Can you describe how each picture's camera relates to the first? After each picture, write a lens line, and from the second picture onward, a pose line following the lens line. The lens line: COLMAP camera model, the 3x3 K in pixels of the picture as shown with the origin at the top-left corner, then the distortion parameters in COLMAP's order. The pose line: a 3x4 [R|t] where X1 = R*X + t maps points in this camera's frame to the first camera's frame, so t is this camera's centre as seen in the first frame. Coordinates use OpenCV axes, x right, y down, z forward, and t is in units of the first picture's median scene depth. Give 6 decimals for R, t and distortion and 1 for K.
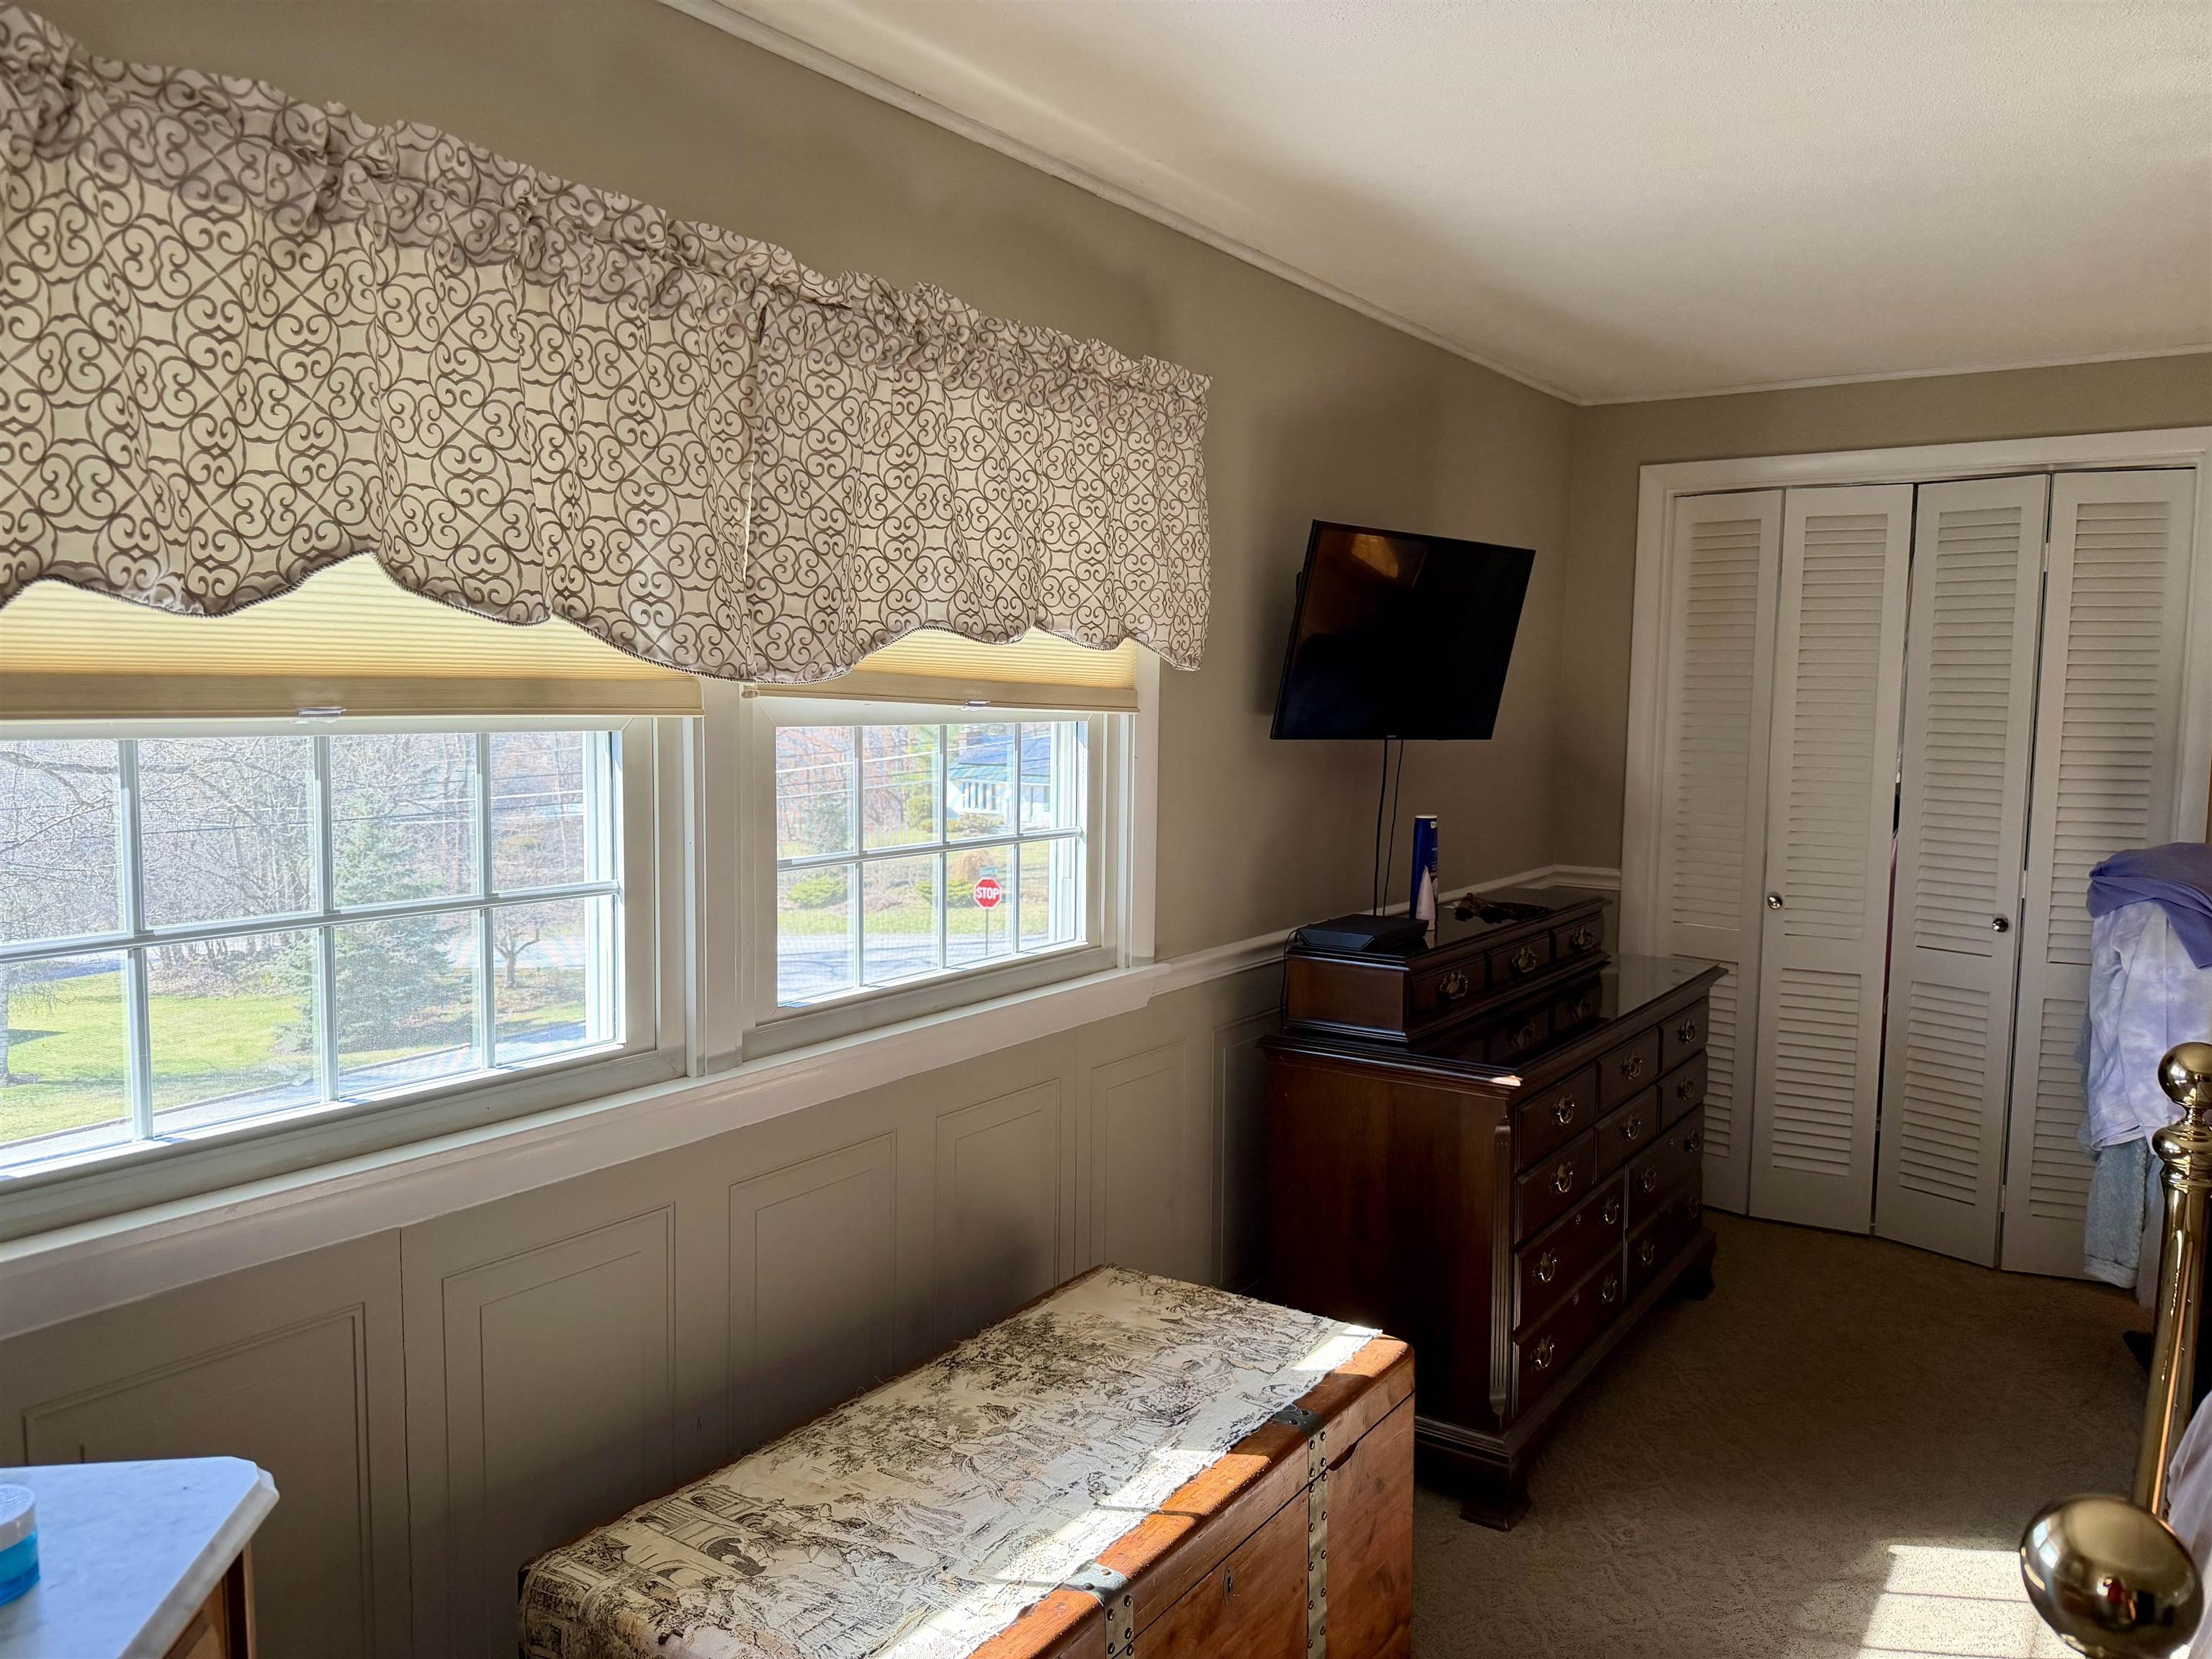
lens RADIAL K [[1548.4, 0, 1106.0], [0, 1548.4, 829.5], [0, 0, 1]] dist [0.002585, 0.000458]
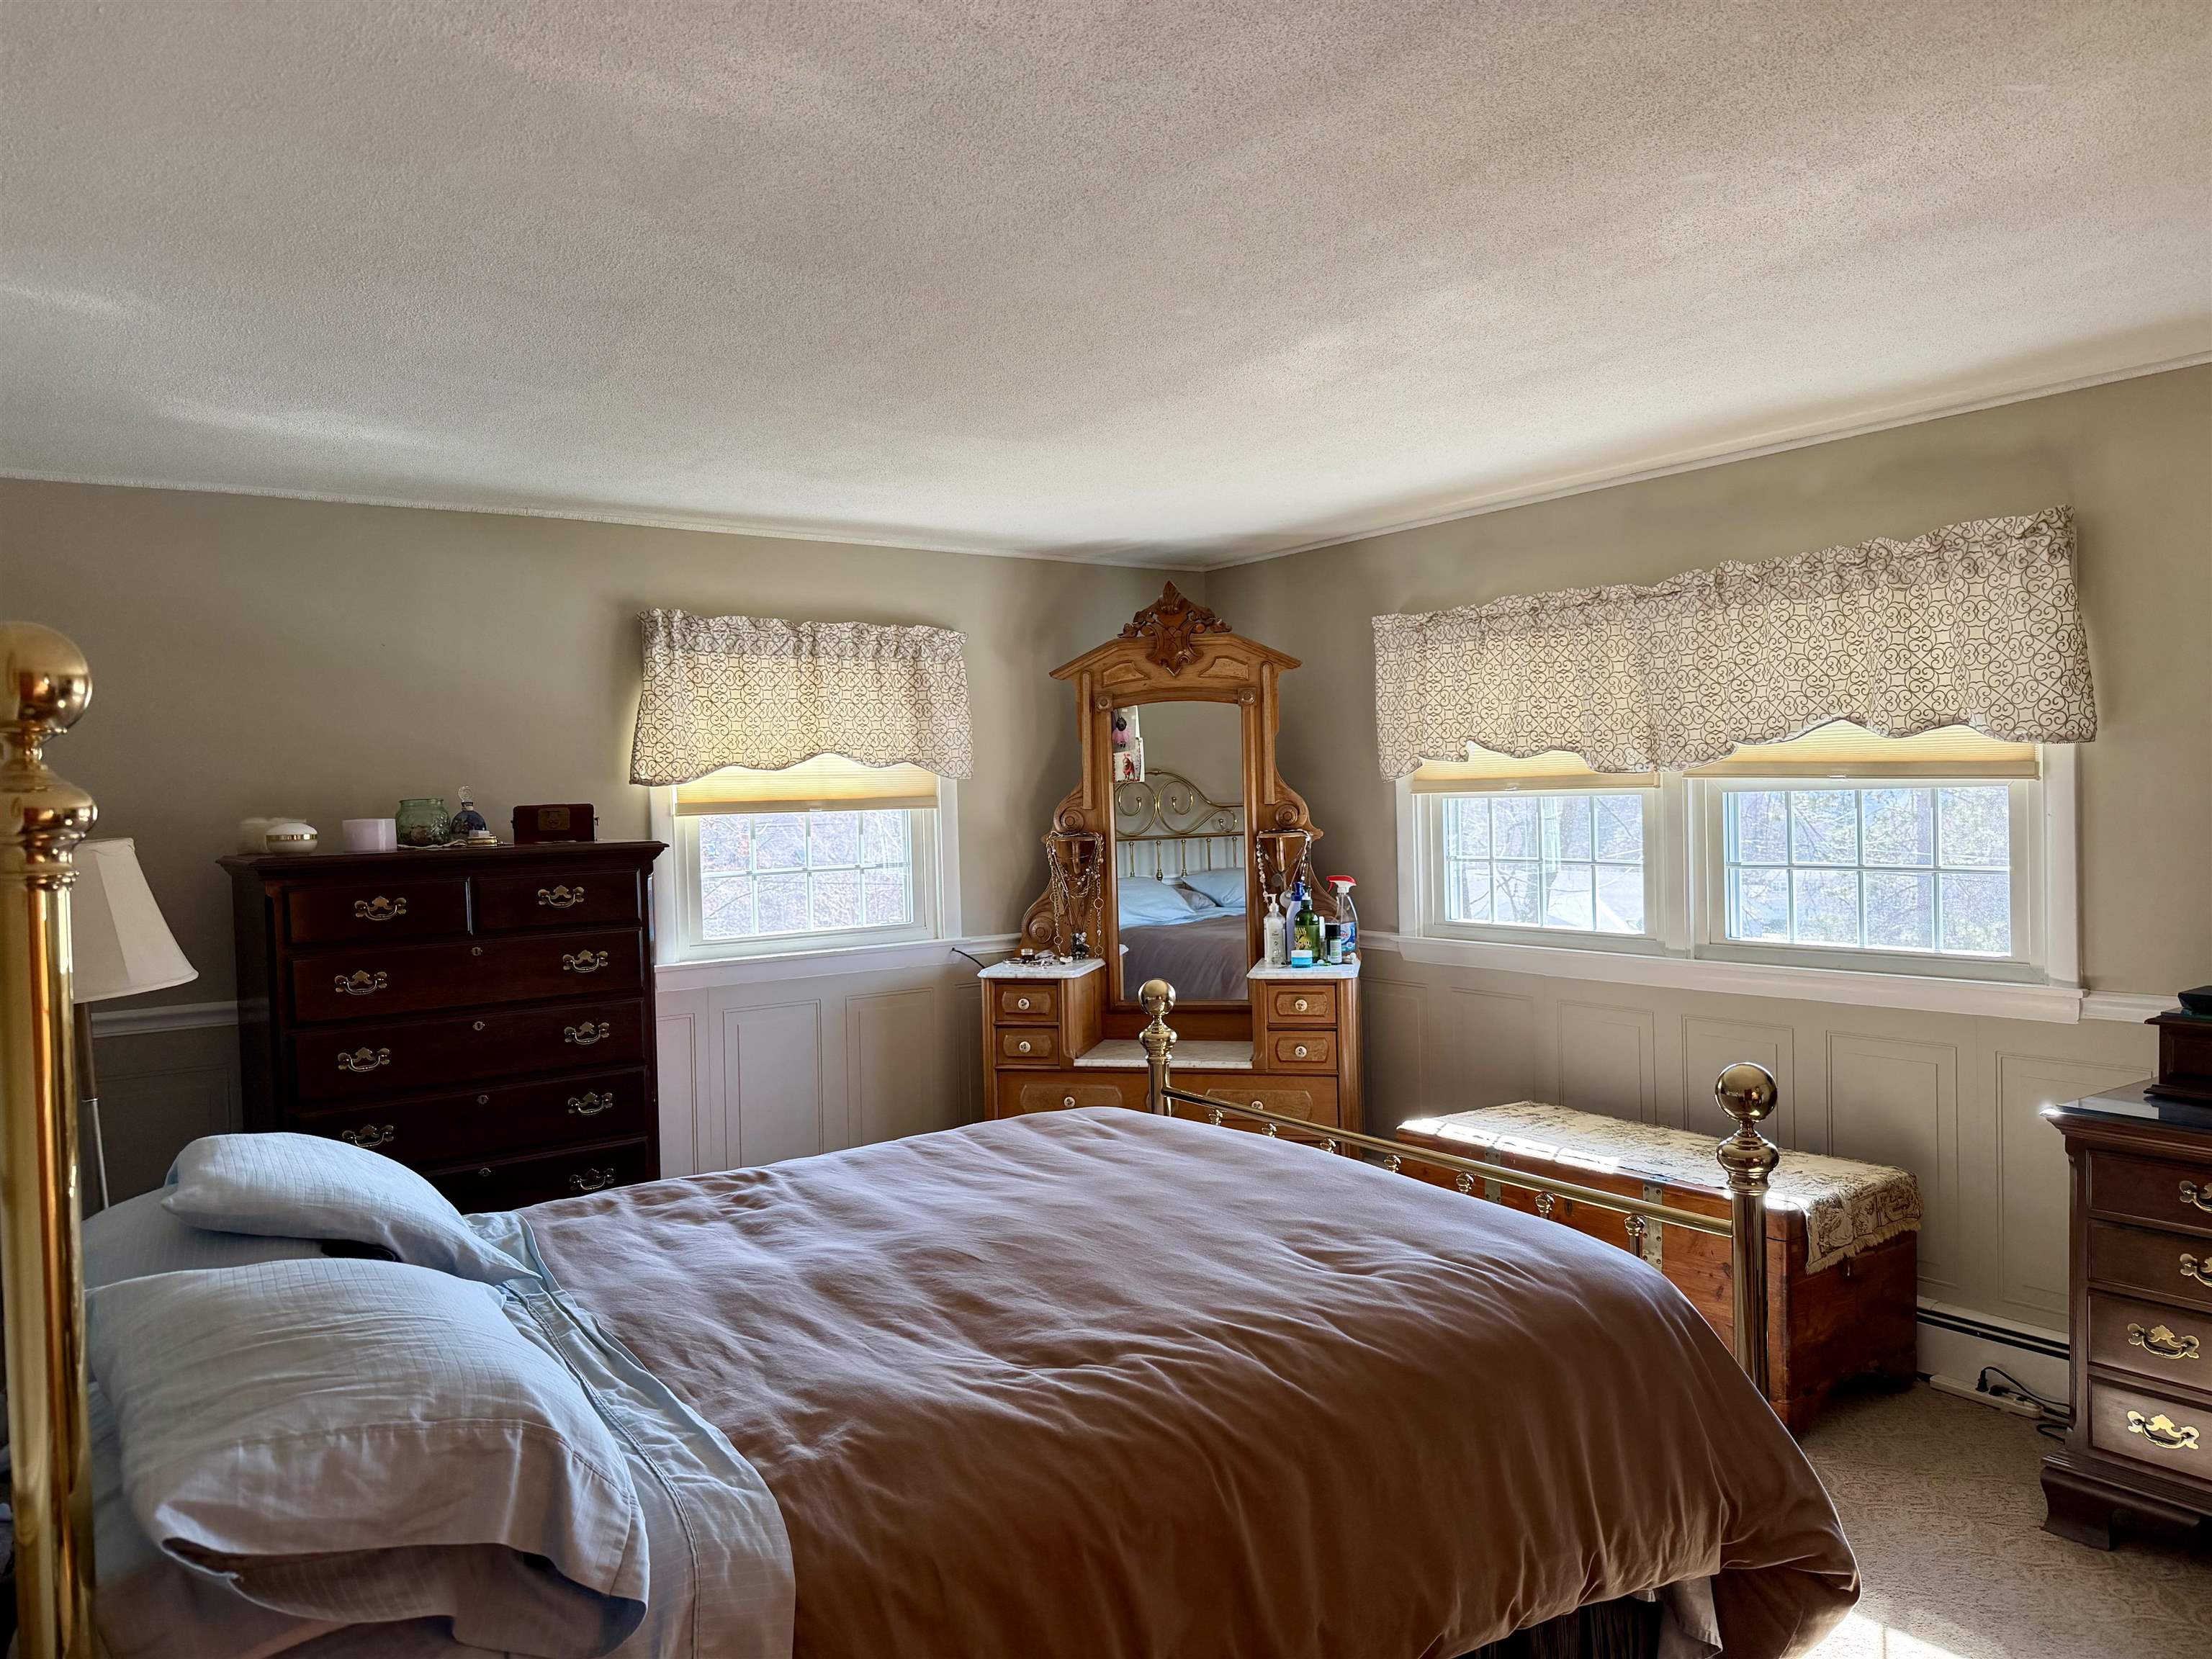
lens RADIAL K [[1548.4, 0, 1106.0], [0, 1548.4, 829.5], [0, 0, 1]] dist [0.002585, 0.000458]
pose [[-0.312957, 0.018218, -0.949592, 1.778618], [-0.064167, 0.997126, 0.040277, -0.047080], [0.947597, 0.073537, -0.310889, 0.819327]]
